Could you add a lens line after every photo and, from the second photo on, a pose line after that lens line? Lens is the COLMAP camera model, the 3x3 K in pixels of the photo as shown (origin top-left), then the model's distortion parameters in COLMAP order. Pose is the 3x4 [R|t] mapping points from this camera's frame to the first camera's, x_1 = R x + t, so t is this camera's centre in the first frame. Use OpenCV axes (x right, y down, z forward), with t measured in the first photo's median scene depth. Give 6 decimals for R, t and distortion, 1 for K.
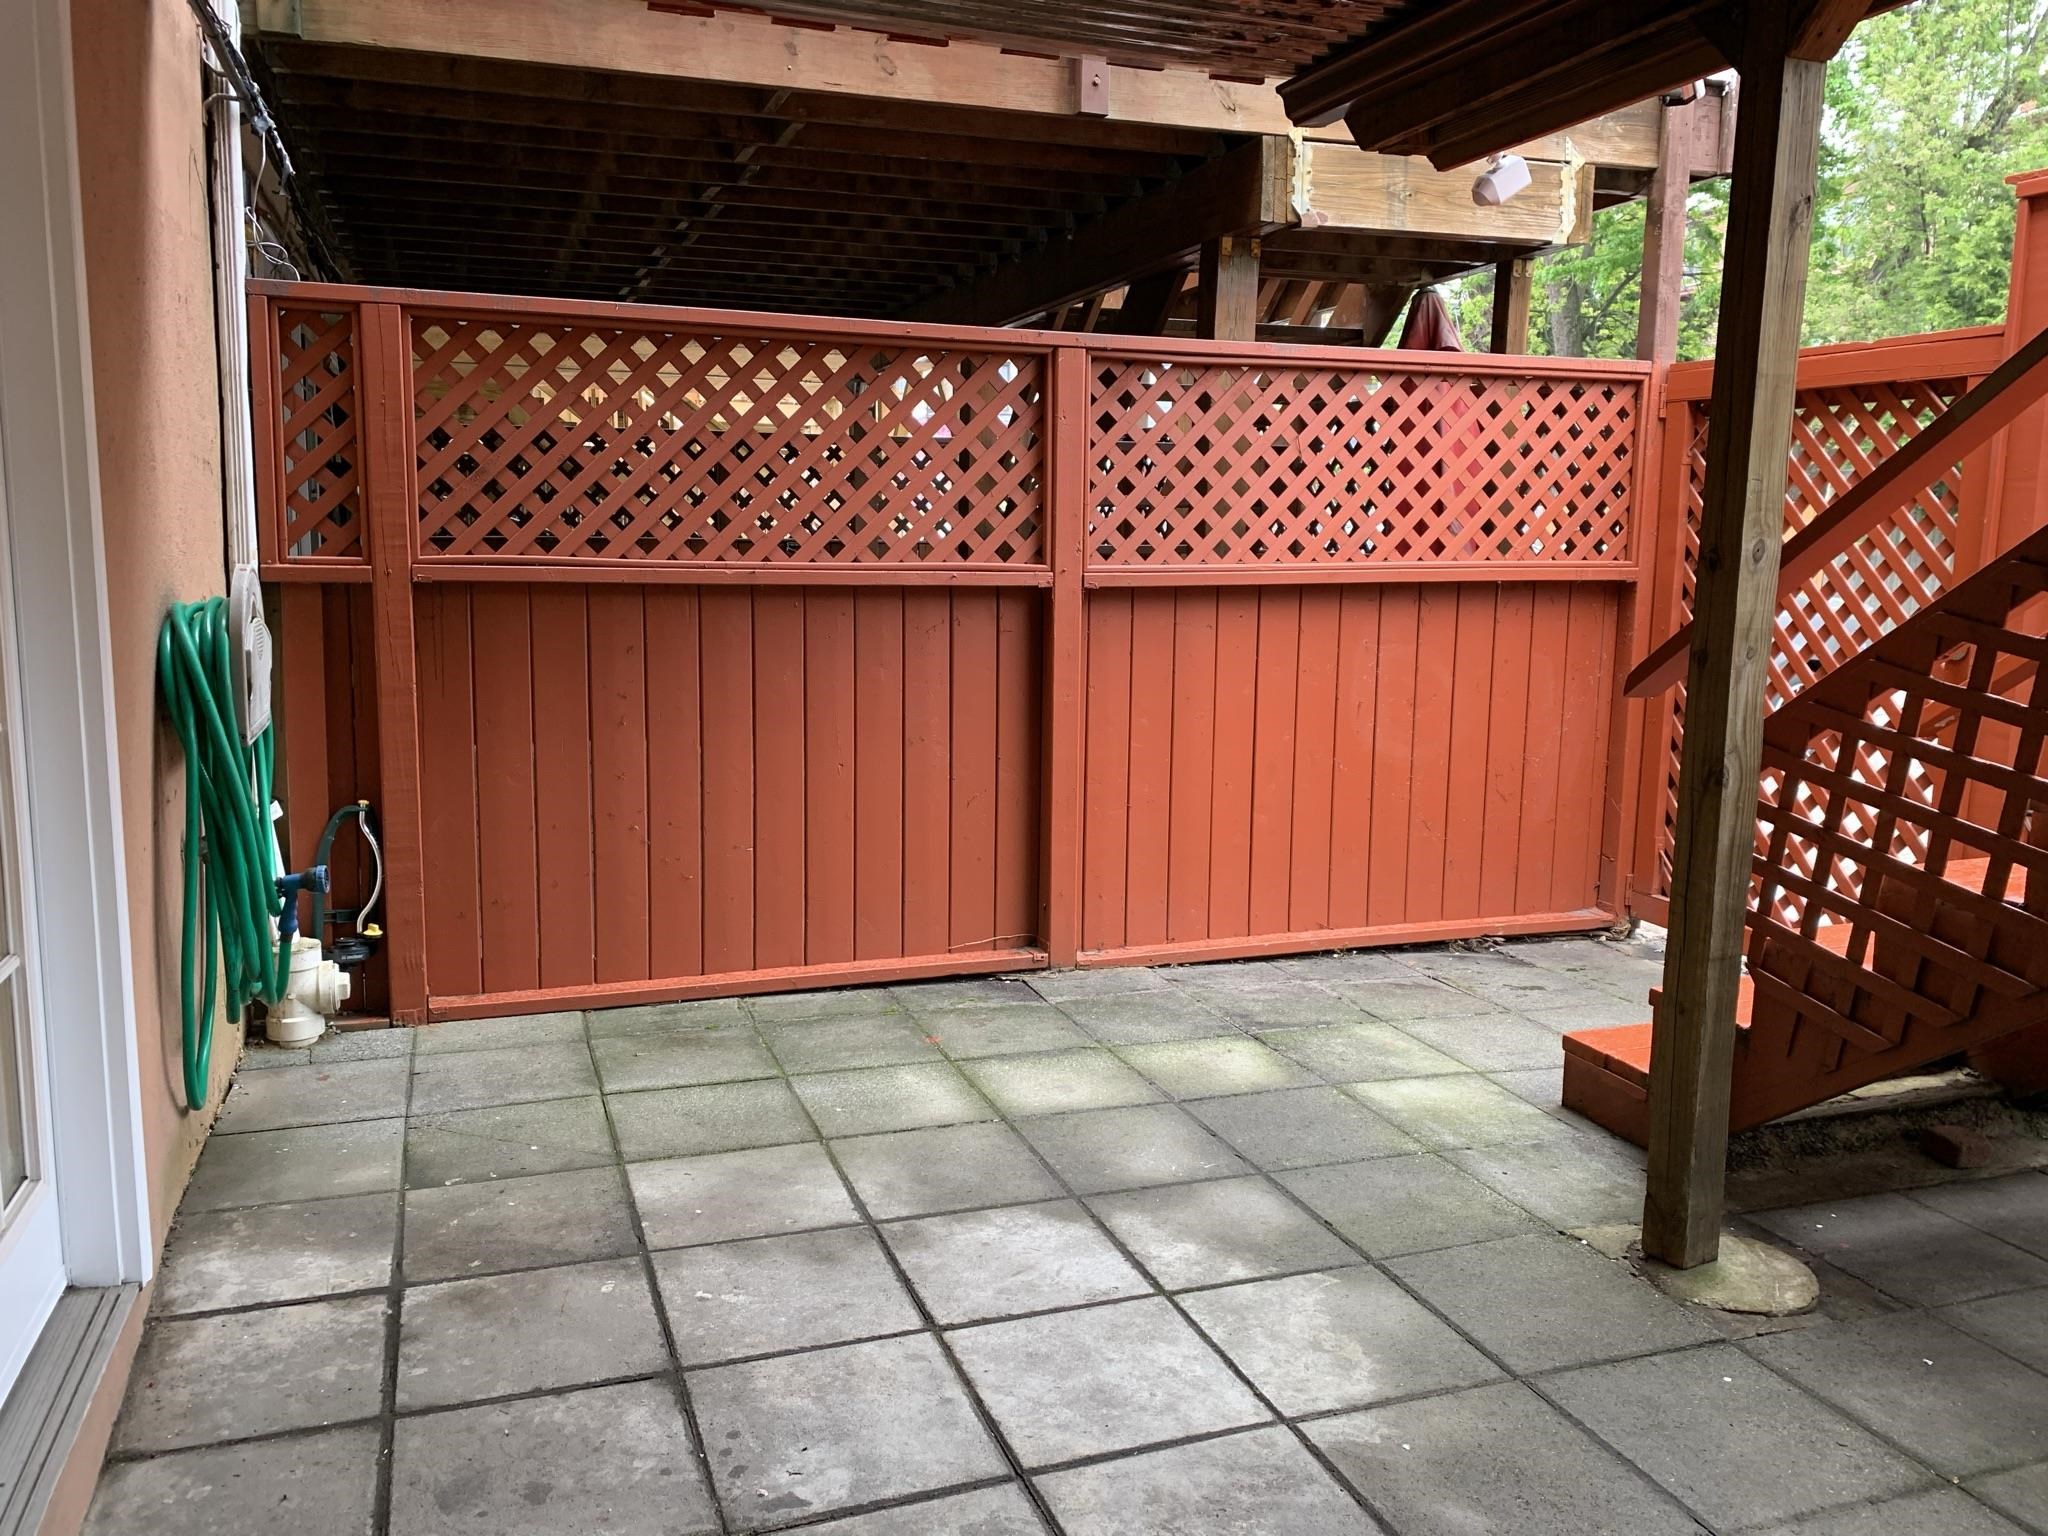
lens RADIAL K [[1577.0, 0, 1016.7], [0, 1577.0, 762.2], [0, 0, 1]] dist [0.044172, -0.040686]
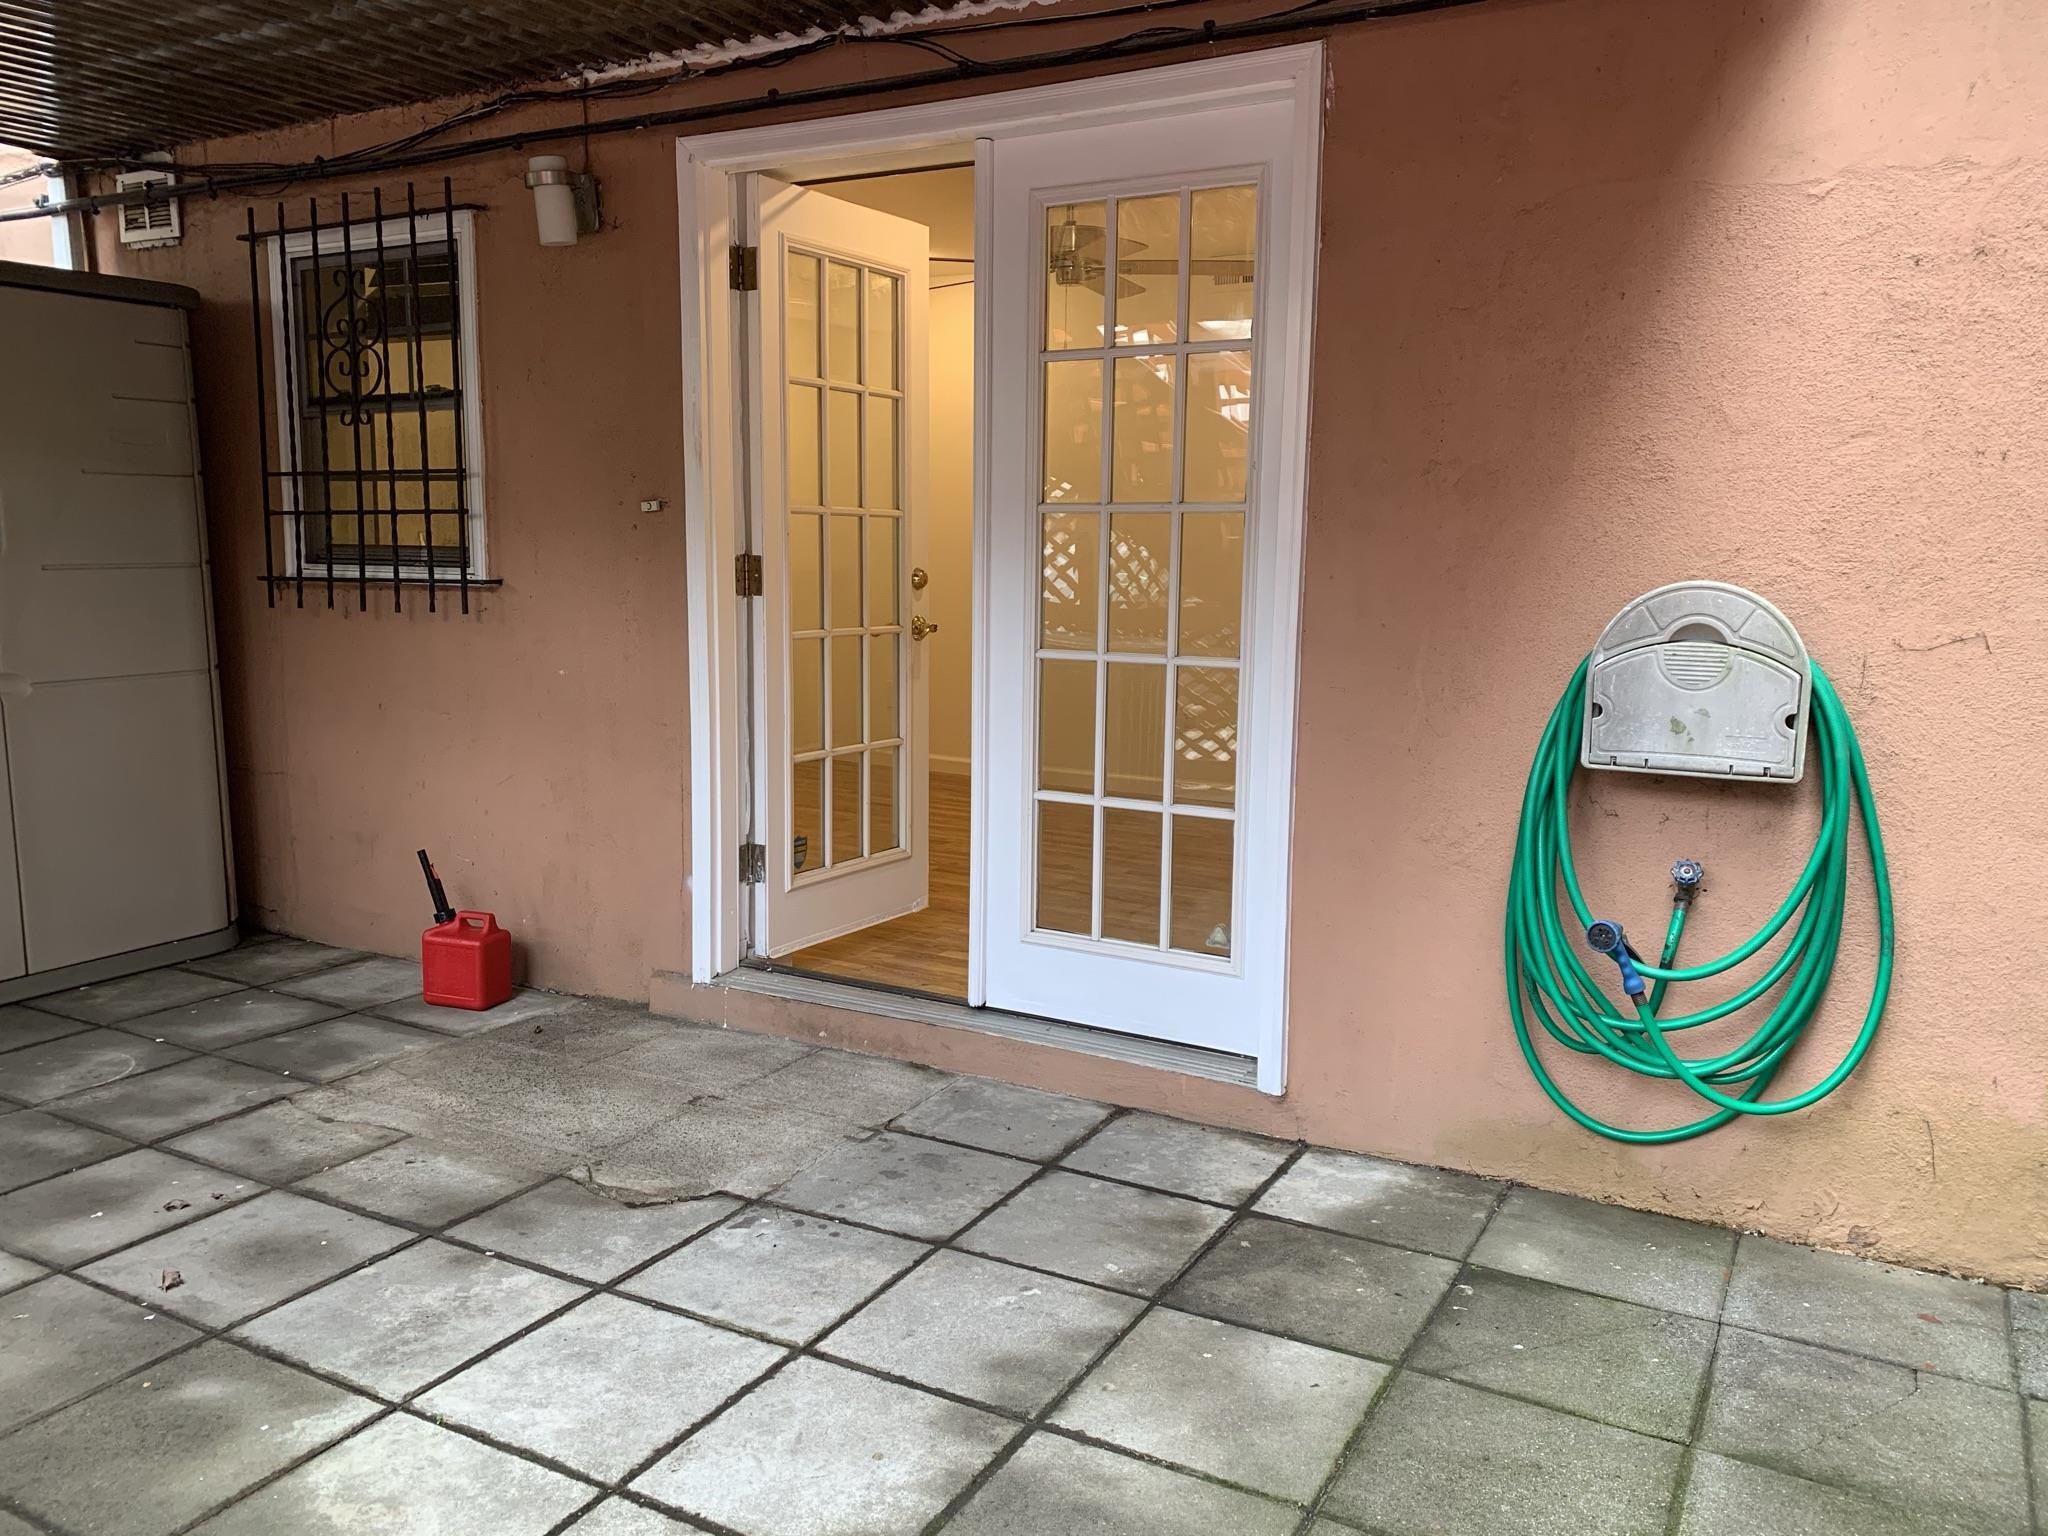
lens RADIAL K [[1577.0, 0, 1026.6], [0, 1577.0, 766.6], [0, 0, 1]] dist [0.044172, -0.040686]
pose [[-0.751442, 0.069844, -0.656092, 0.434493], [-0.121427, 0.962758, 0.241564, -0.221680], [0.648529, 0.261189, -0.714976, 1.622000]]
